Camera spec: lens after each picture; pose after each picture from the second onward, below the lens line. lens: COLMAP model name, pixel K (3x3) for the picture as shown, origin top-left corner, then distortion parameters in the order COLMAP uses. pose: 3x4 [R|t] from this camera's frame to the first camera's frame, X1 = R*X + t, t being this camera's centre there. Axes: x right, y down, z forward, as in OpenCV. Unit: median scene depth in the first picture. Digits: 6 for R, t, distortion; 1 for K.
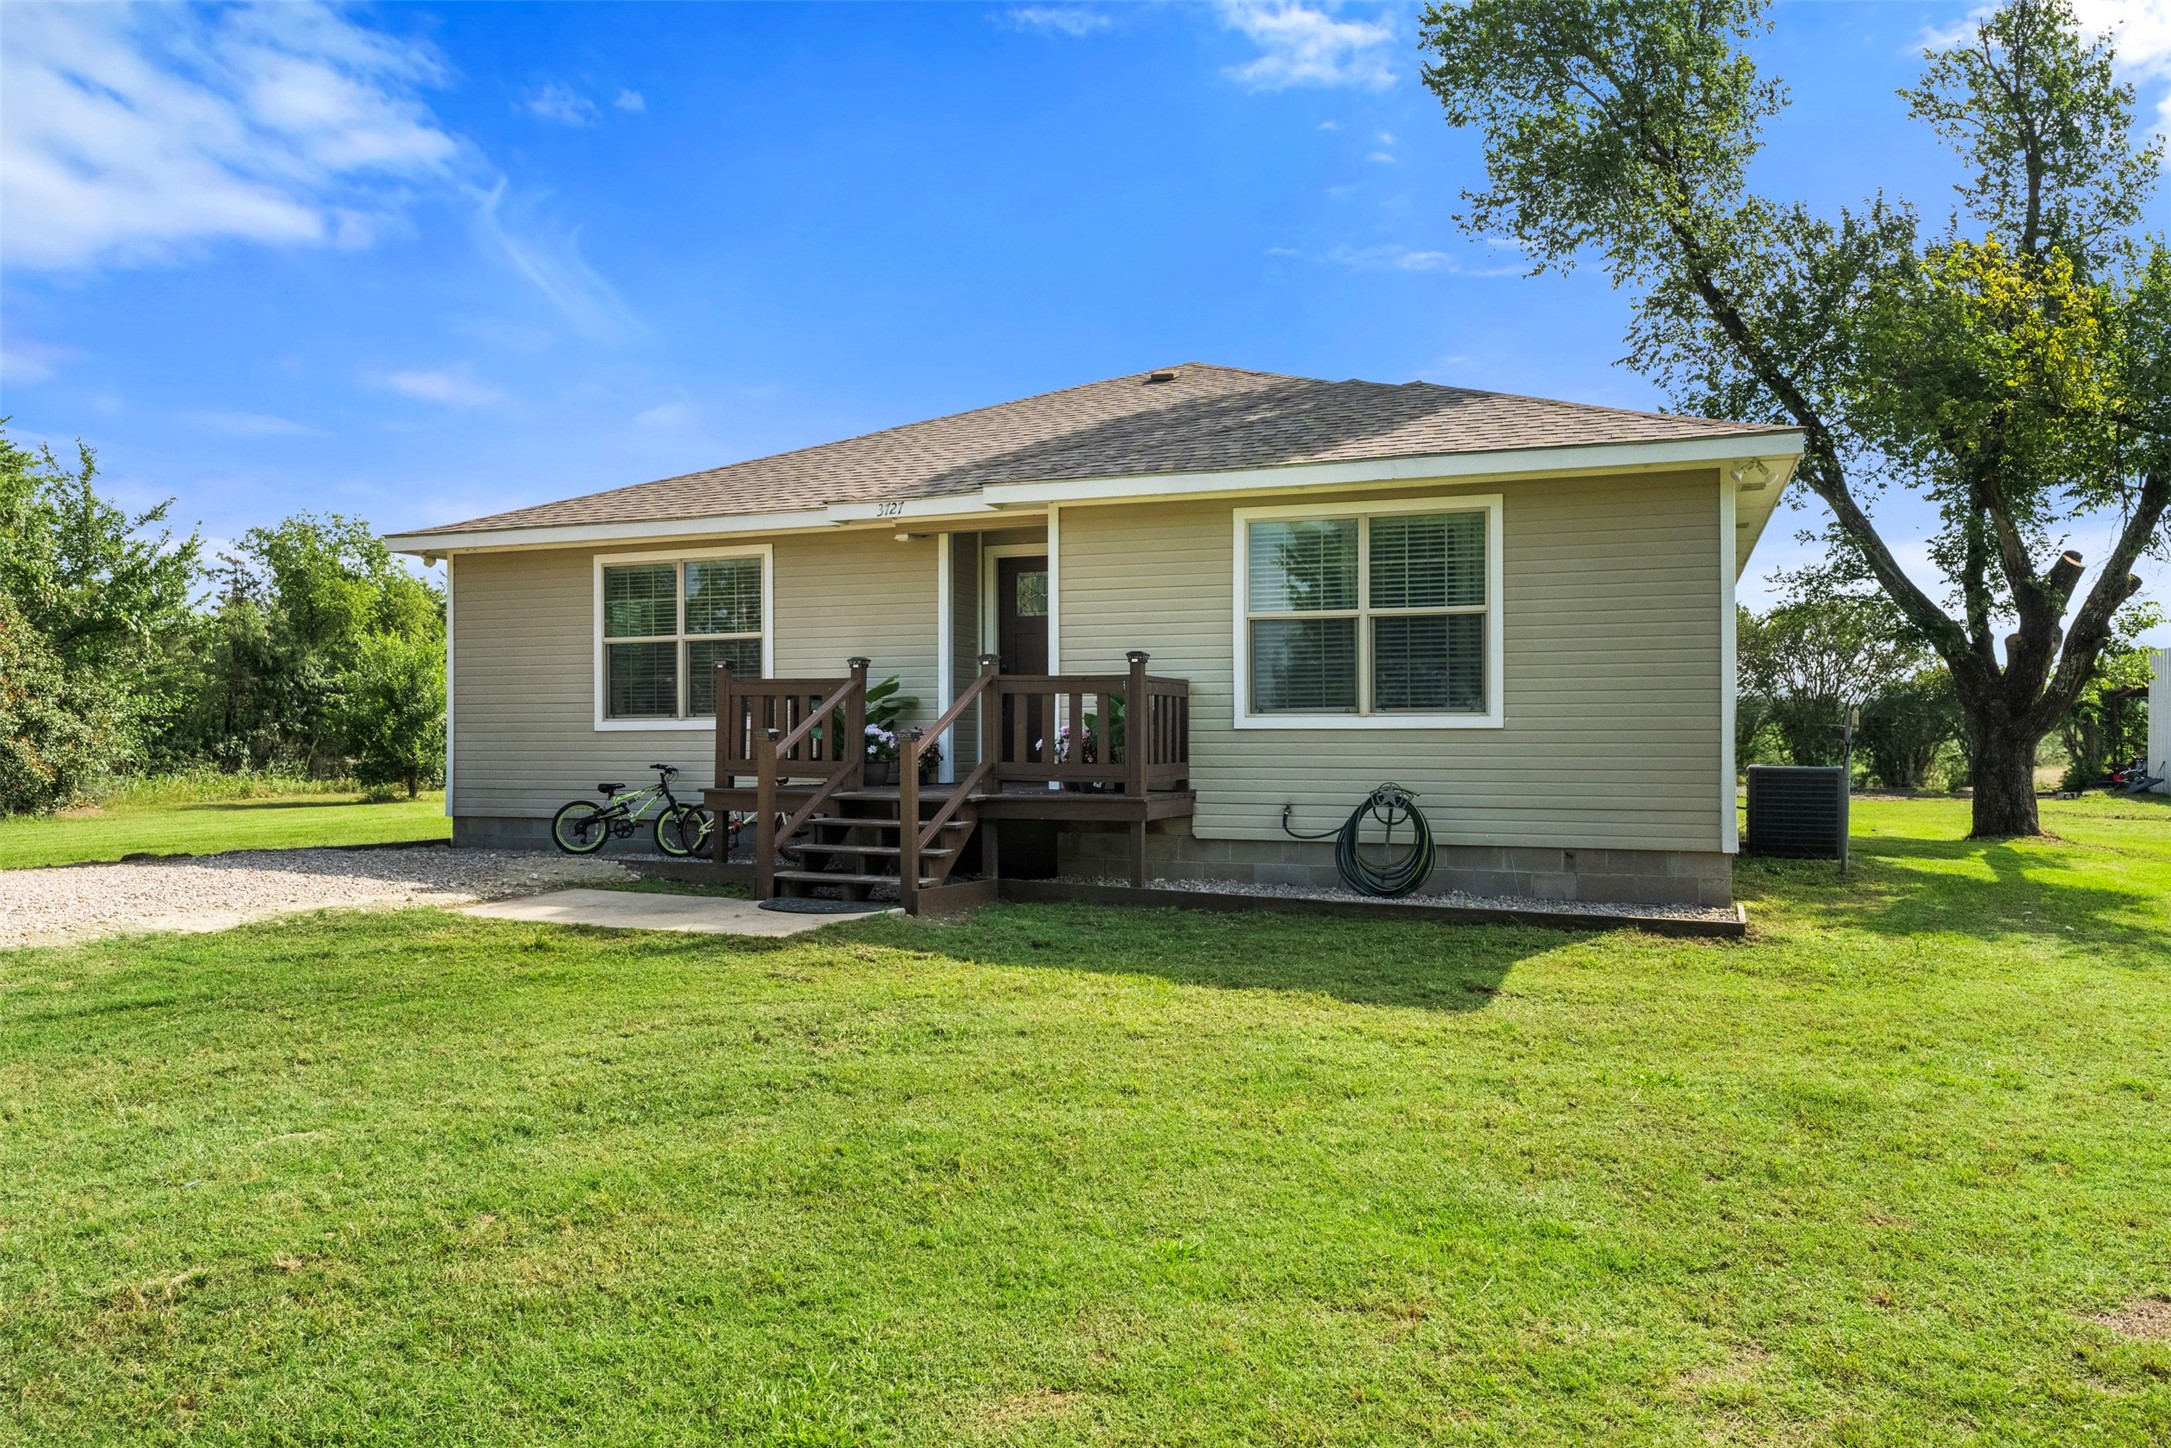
lens RADIAL K [[1486.6, 0, 1085.3], [0, 1486.6, 727.8], [0, 0, 1]] dist [-0.003135, -0.000440]
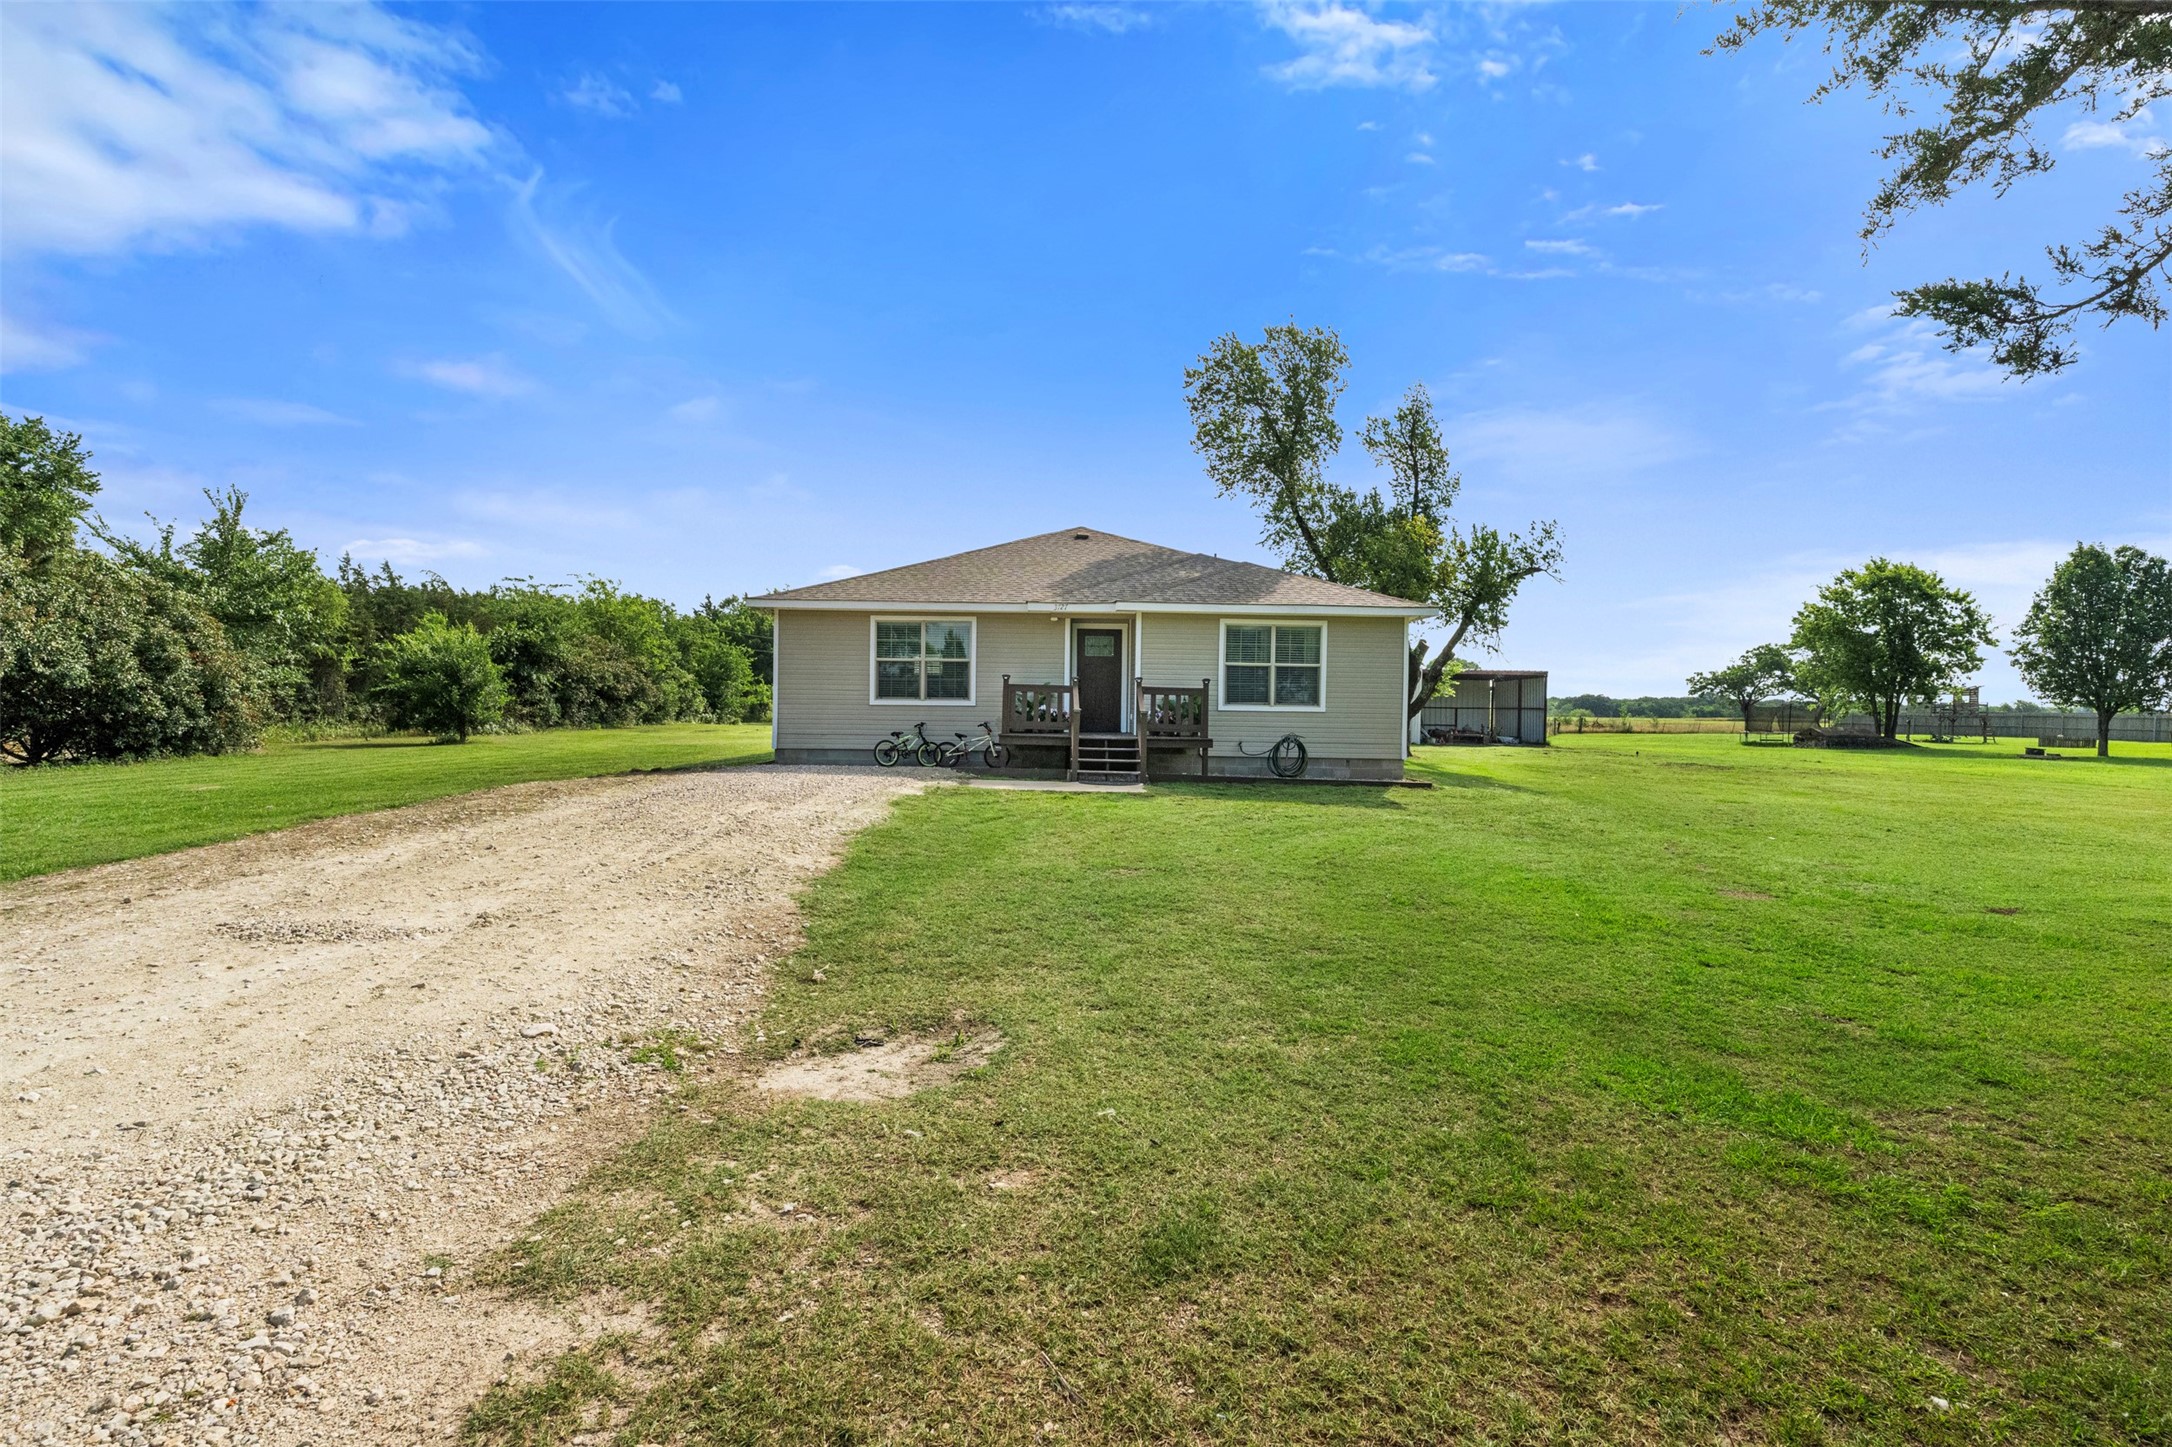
lens RADIAL K [[937.9, 0, 1080.7], [0, 937.9, 724.0], [0, 0, 1]] dist [0.000839, 0.000048]
pose [[0.925863, 0.008616, 0.377761, -0.582480], [-0.018530, 0.999572, 0.022616, -0.006404], [-0.377405, -0.027939, 0.925627, -0.275513]]
